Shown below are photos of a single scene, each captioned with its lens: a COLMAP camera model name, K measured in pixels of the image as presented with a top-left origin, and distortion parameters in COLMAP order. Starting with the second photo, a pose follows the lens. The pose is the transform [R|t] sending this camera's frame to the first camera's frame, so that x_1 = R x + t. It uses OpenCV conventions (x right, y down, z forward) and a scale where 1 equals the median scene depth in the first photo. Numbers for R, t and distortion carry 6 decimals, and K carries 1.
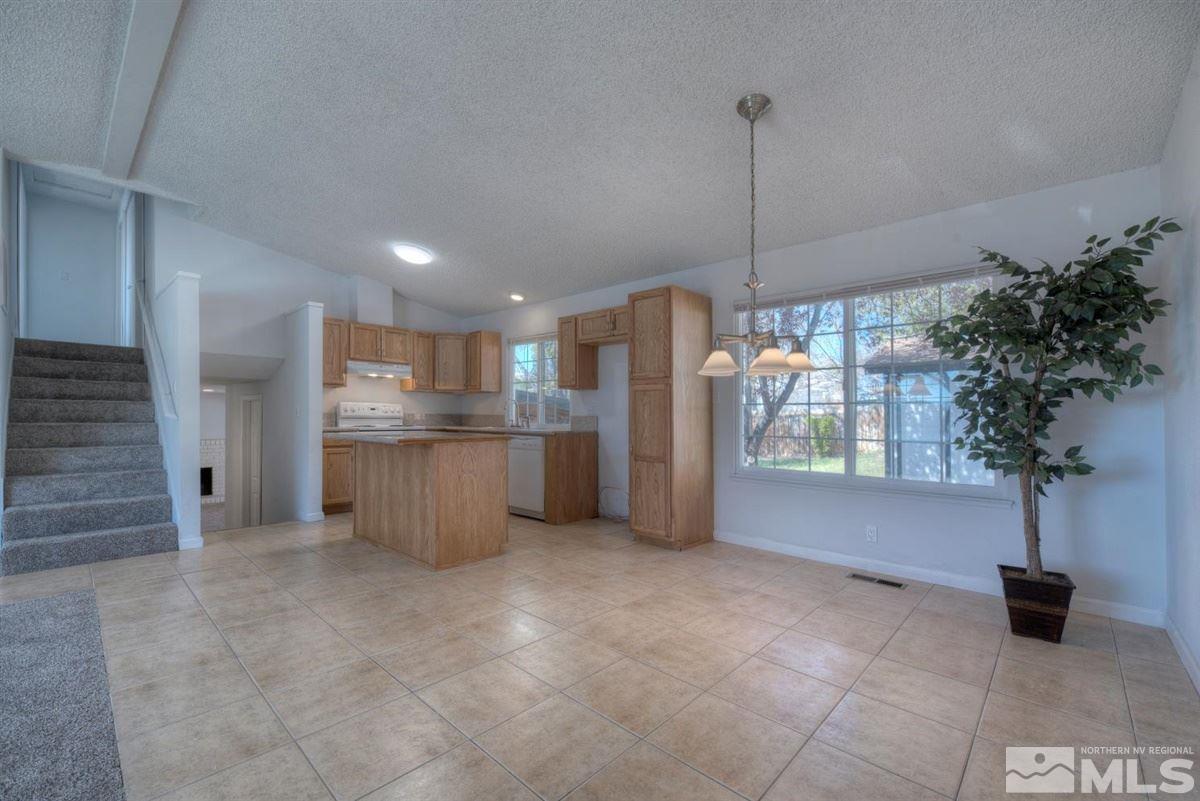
lens RADIAL K [[495.9, 0, 611.7], [0, 495.9, 410.9], [0, 0, 1]] dist [0.001565, -0.000147]
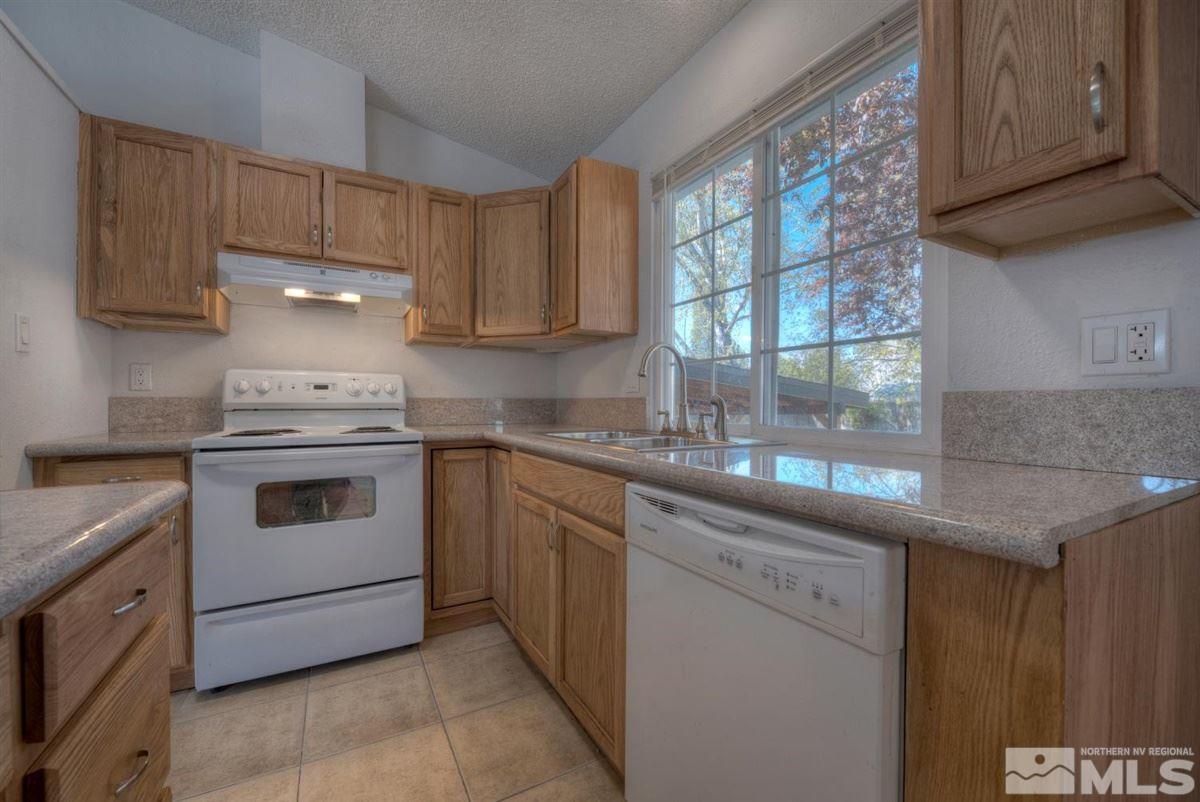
lens RADIAL K [[496.5, 0, 594.9], [0, 496.5, 398.8], [0, 0, 1]] dist [-0.000062, -0.000011]
pose [[0.942246, -0.011376, -0.334728, -0.218037], [0.012293, 0.999924, 0.000623, 0.013082], [0.334696, -0.004702, 0.942314, 1.072924]]
